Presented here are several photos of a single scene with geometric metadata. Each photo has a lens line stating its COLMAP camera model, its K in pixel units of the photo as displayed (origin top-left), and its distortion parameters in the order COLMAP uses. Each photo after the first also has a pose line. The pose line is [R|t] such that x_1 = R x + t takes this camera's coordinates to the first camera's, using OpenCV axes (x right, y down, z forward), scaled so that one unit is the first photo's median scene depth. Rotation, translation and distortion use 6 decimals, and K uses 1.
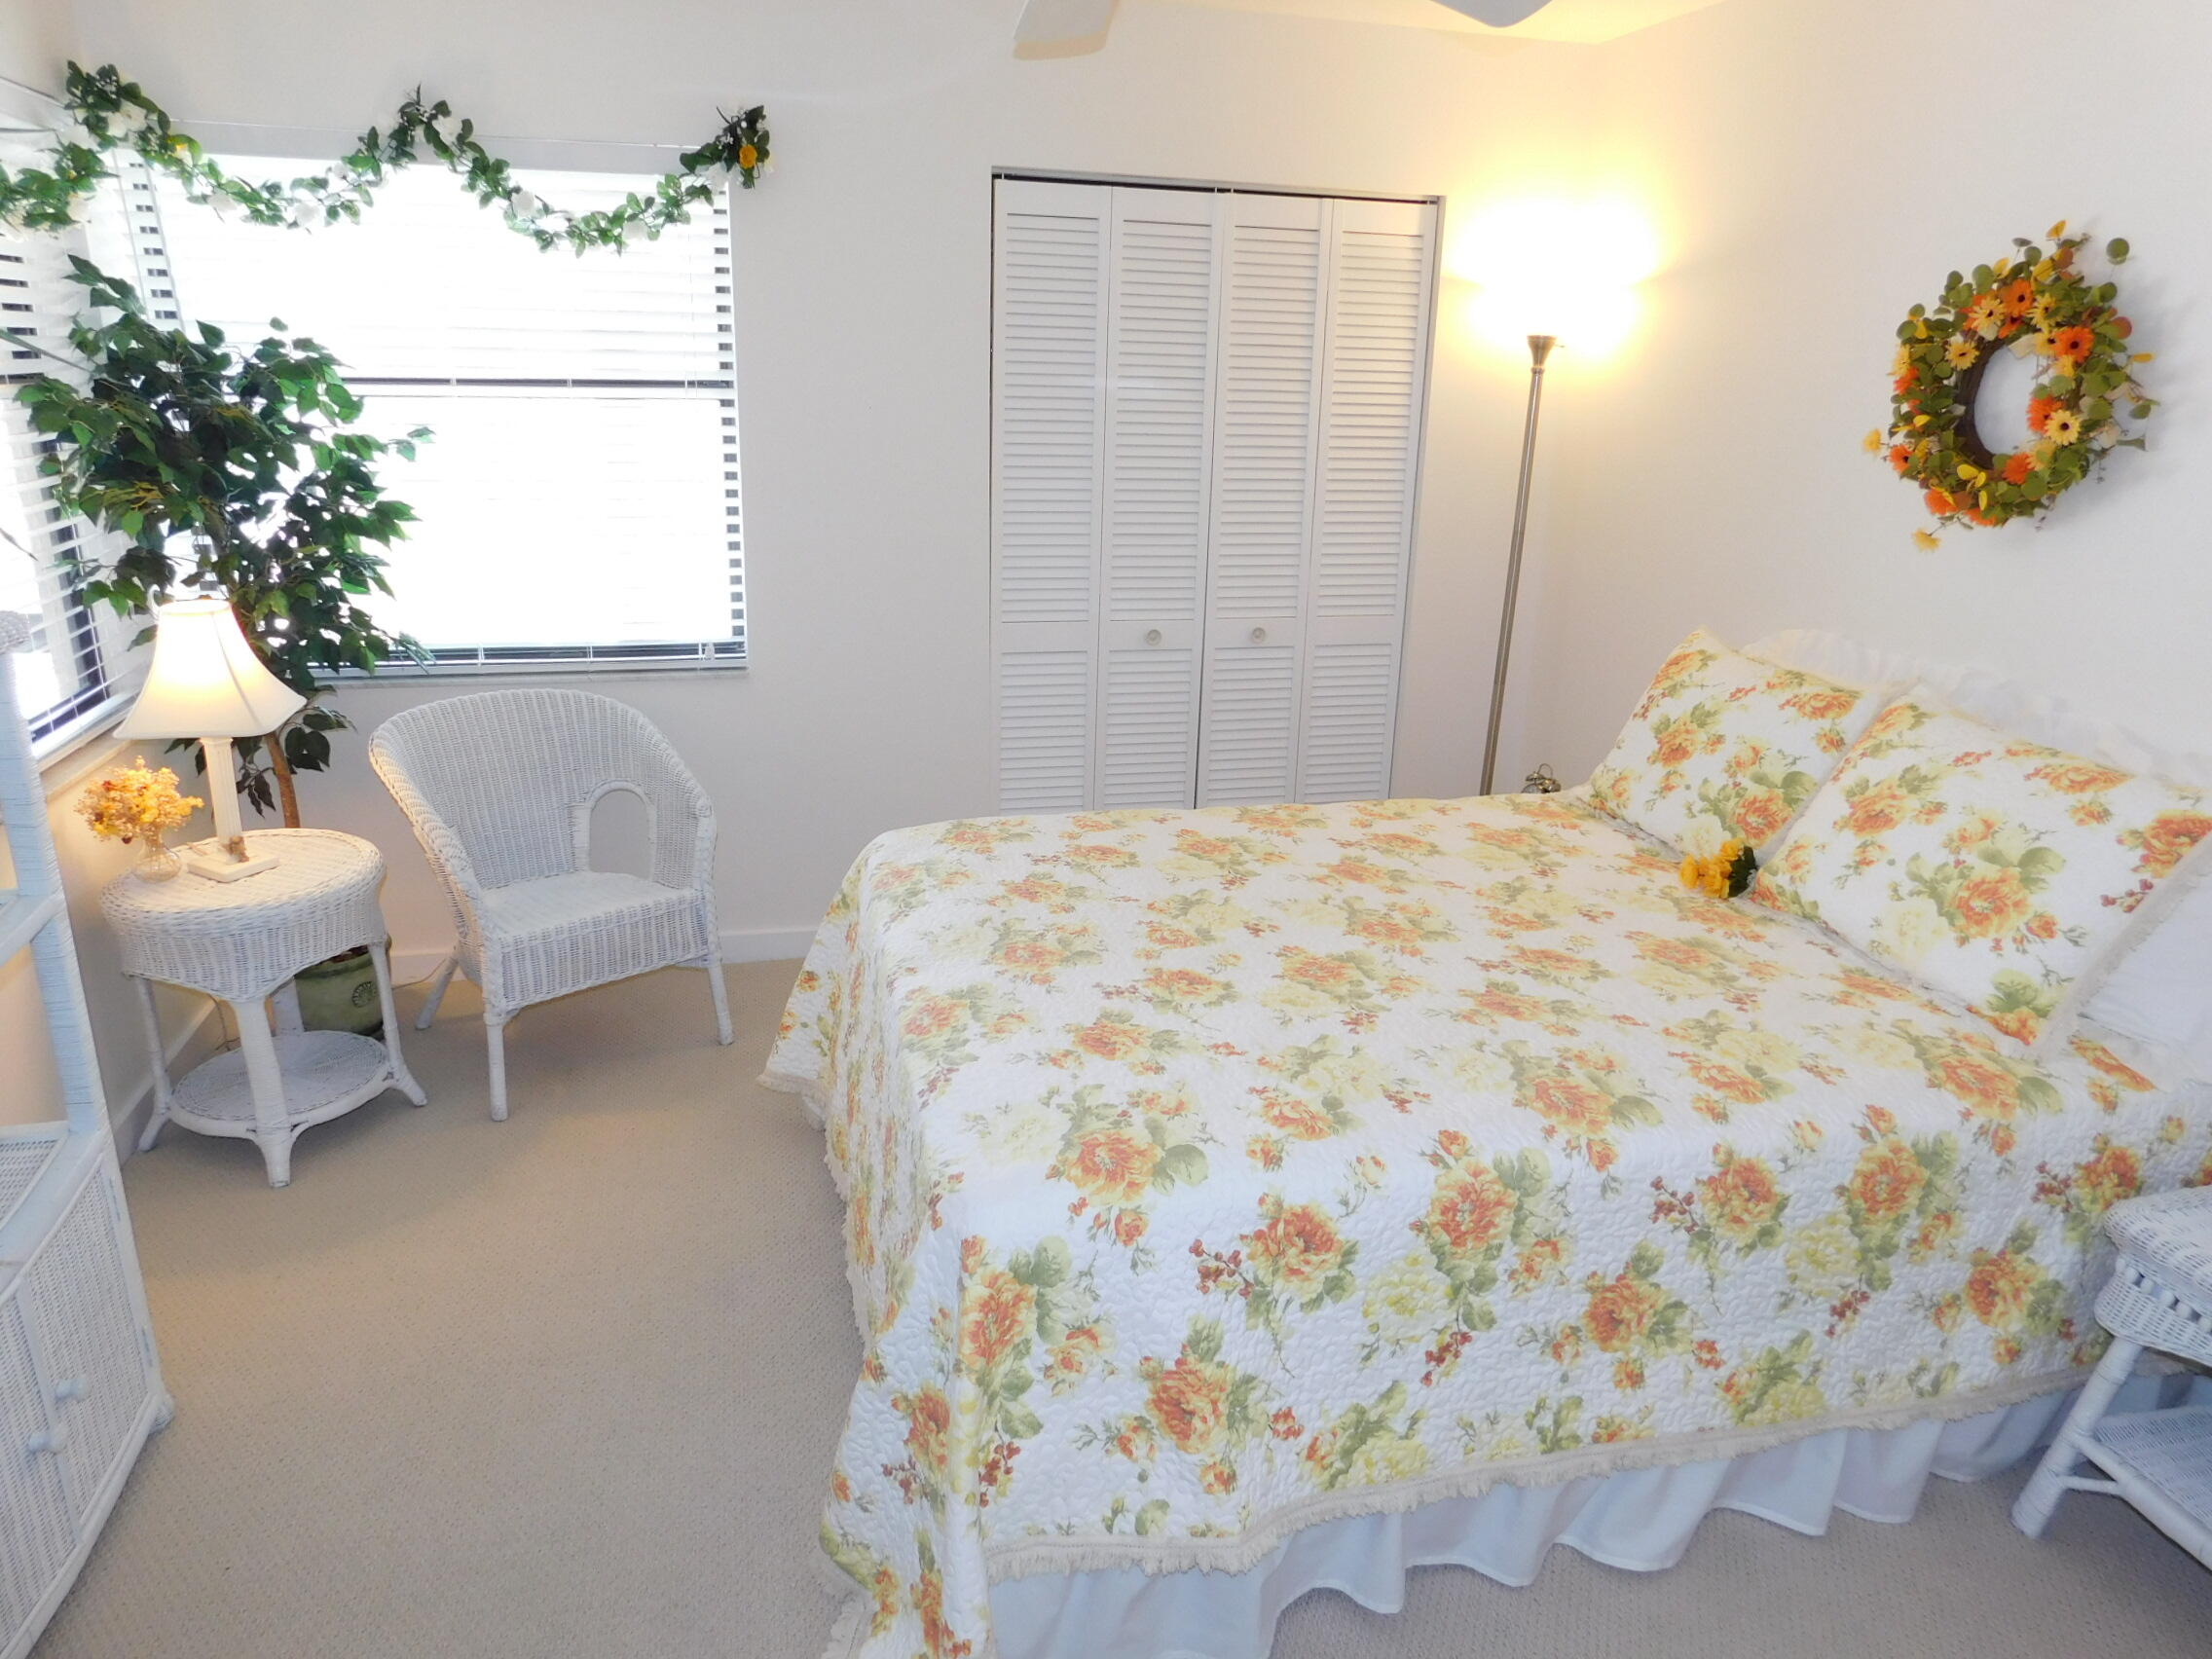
lens RADIAL K [[1471.3, 0, 1111.2], [0, 1471.3, 818.6], [0, 0, 1]] dist [-0.062265, 0.055144]
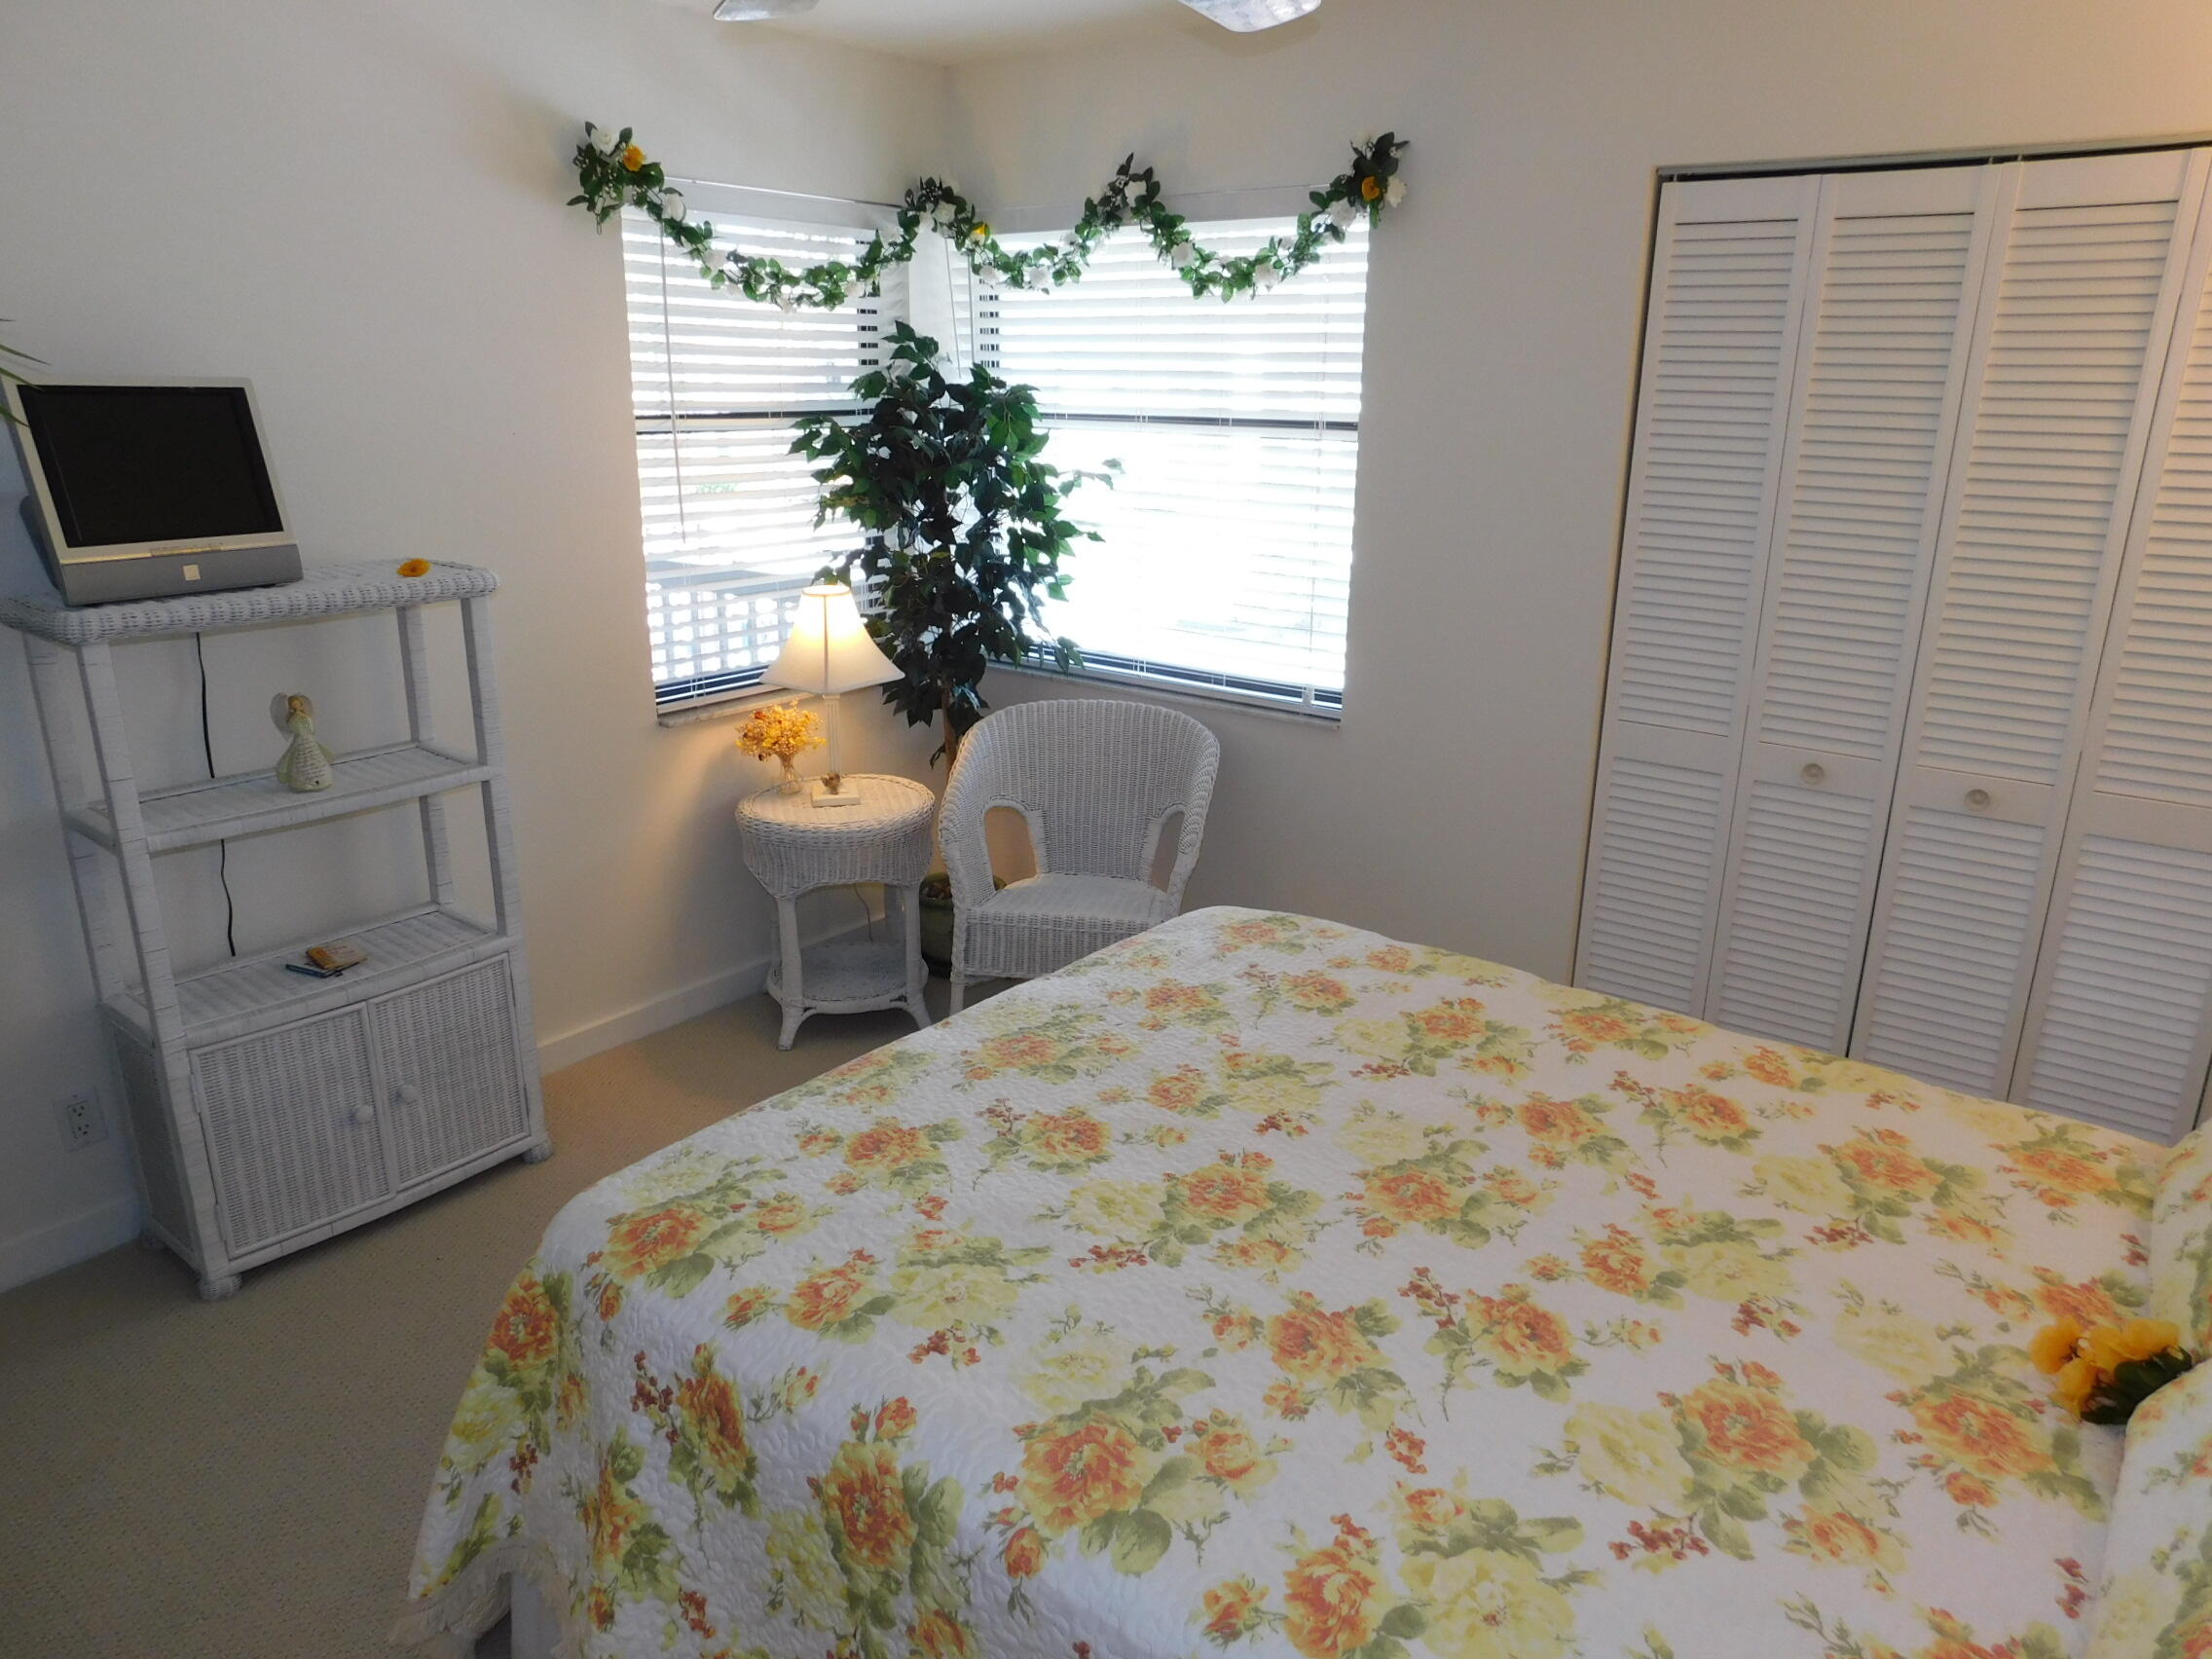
lens RADIAL K [[1471.3, 0, 1111.2], [0, 1471.3, 818.6], [0, 0, 1]] dist [-0.062265, 0.055144]
pose [[0.620109, 0.210673, -0.755699, 0.506228], [-0.232774, 0.969300, 0.079211, -0.104159], [0.749186, 0.126788, 0.650111, 0.345526]]
